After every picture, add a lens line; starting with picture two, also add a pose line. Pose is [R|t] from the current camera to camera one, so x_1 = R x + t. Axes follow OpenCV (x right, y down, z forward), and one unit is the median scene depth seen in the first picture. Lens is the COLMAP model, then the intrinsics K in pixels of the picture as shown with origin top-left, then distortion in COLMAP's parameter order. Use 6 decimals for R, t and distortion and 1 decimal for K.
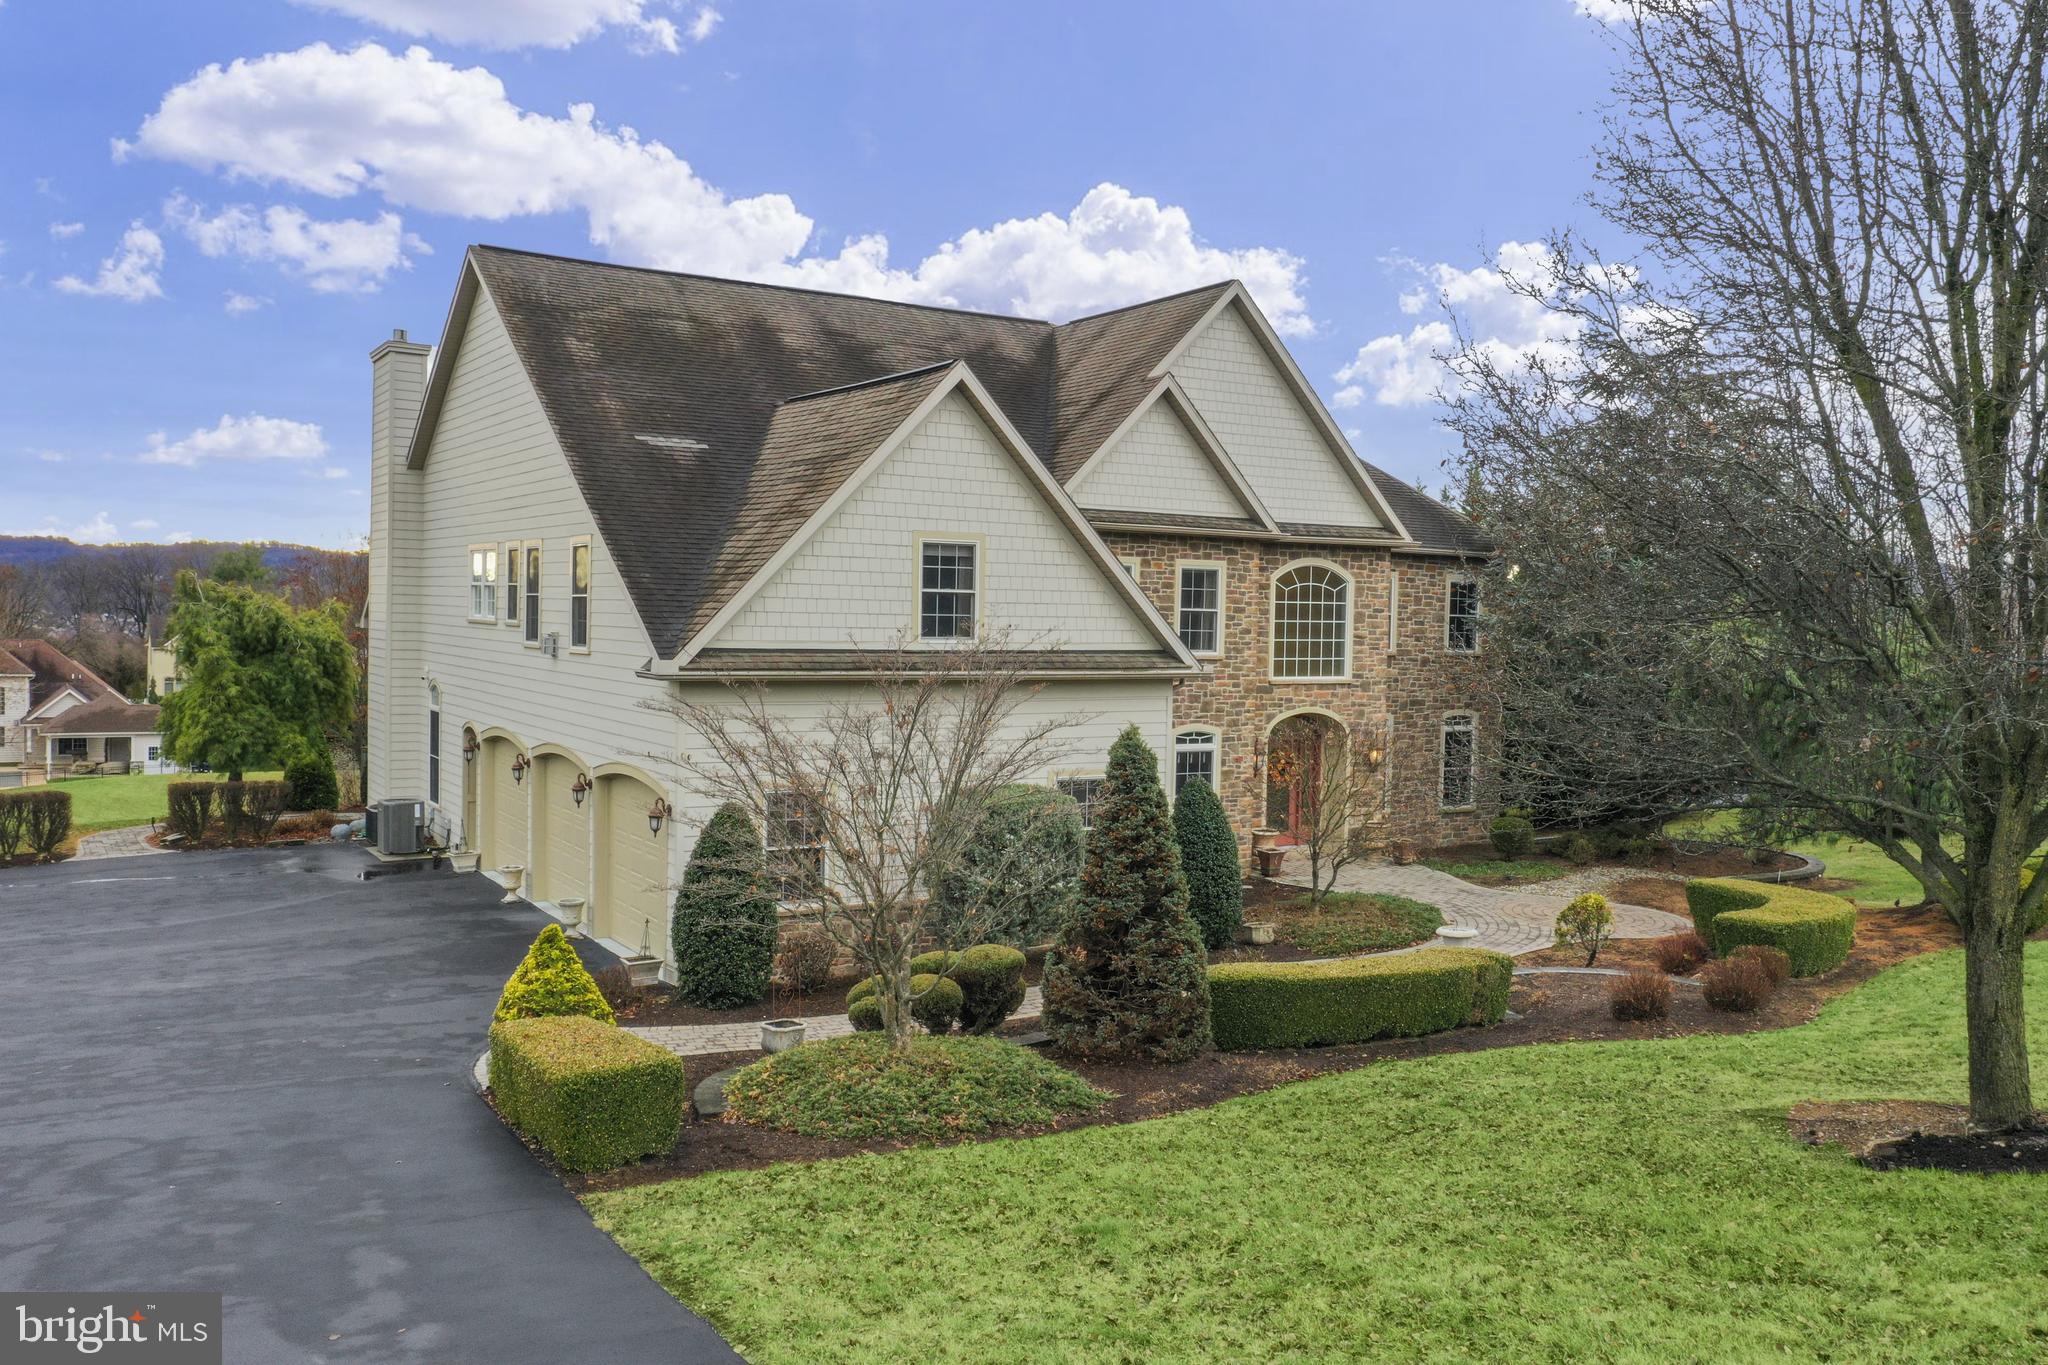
lens RADIAL K [[1662.6, 0, 1019.3], [0, 1662.6, 688.1], [0, 0, 1]] dist [0.002180, 0.006301]
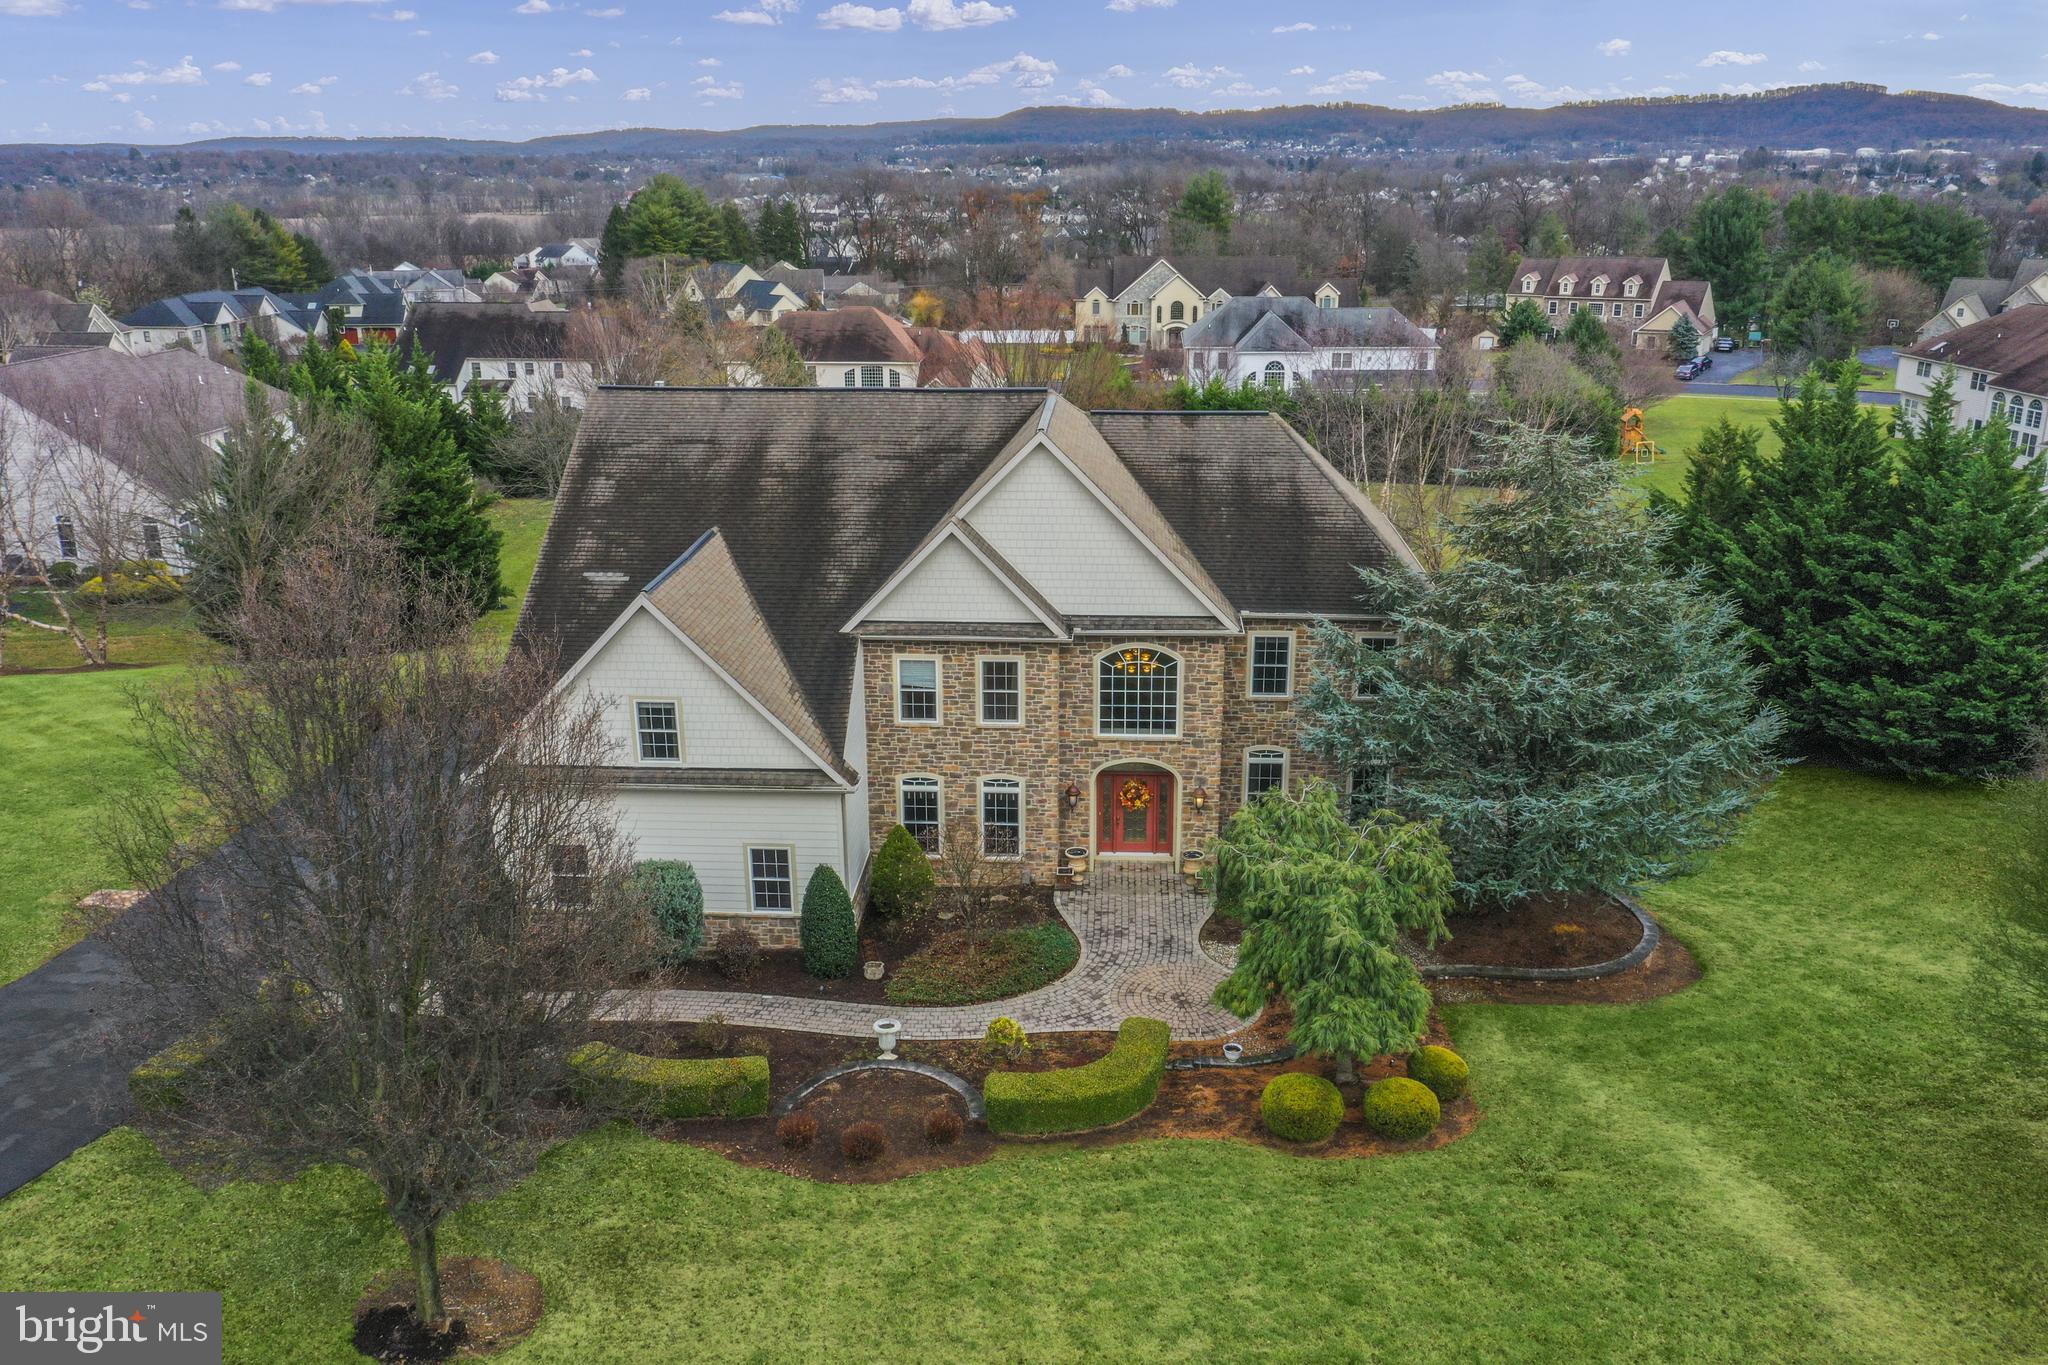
lens RADIAL K [[1622.4, 0, 1020.1], [0, 1622.4, 677.5], [0, 0, 1]] dist [0.001859, 0.006699]
pose [[0.818367, 0.149909, -0.554800, 0.809406], [-0.003568, 0.966686, 0.255939, -0.376025], [0.574685, -0.207473, 0.791639, 0.007644]]
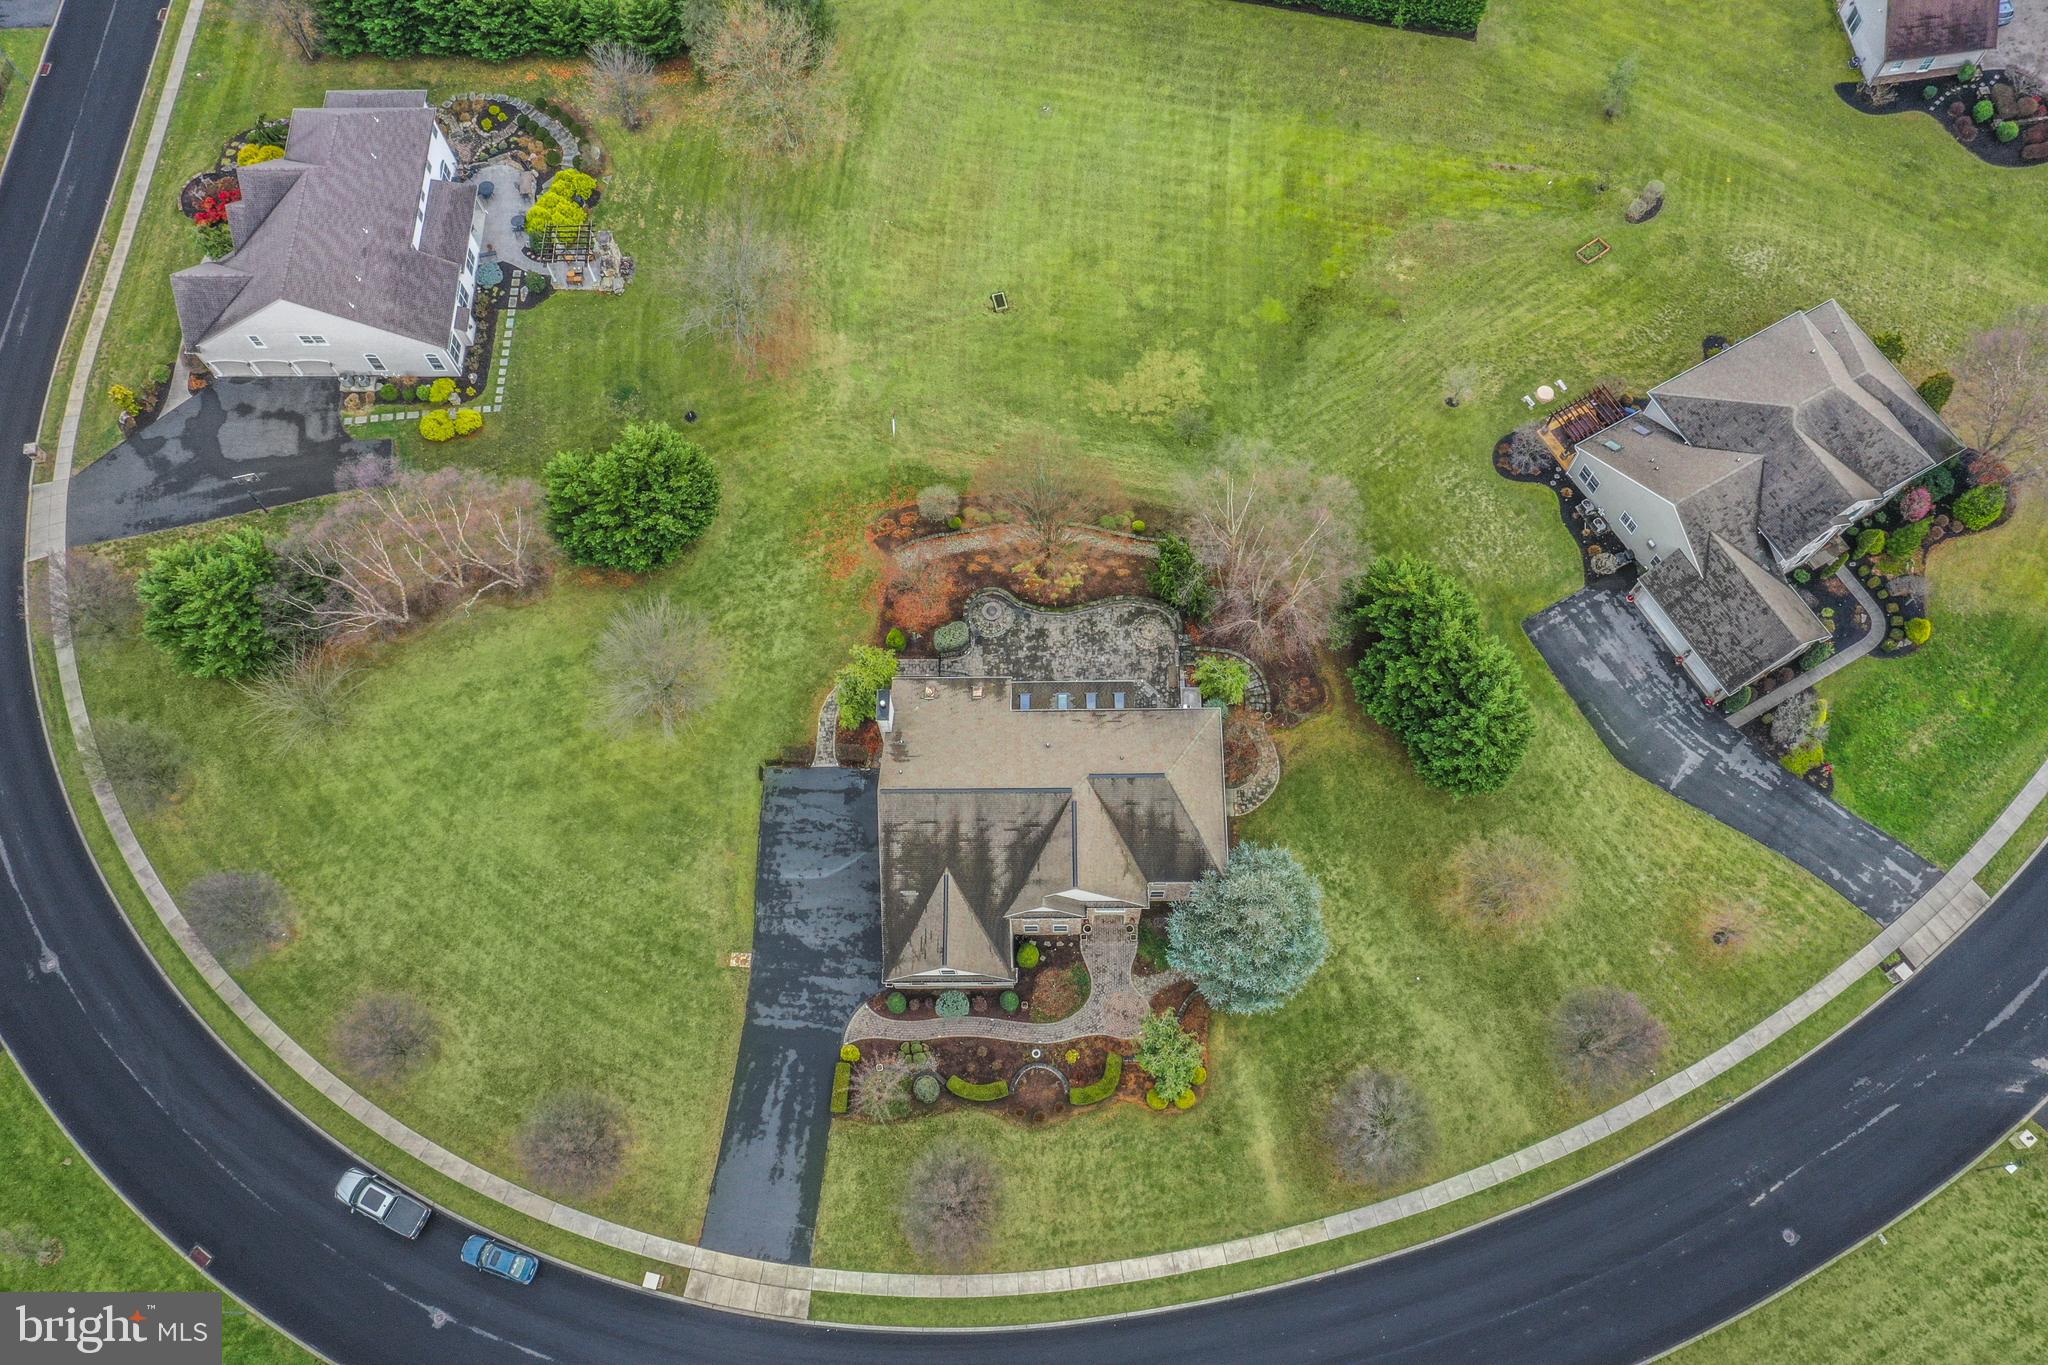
lens RADIAL K [[1596.6, 0, 1014.7], [0, 1596.6, 676.9], [0, 0, 1]] dist [0.006217, -0.004479]
pose [[0.852783, 0.467625, -0.232569, 0.570589], [0.021509, 0.413483, 0.910258, -3.324682], [0.521823, -0.781254, 0.342553, 0.176331]]
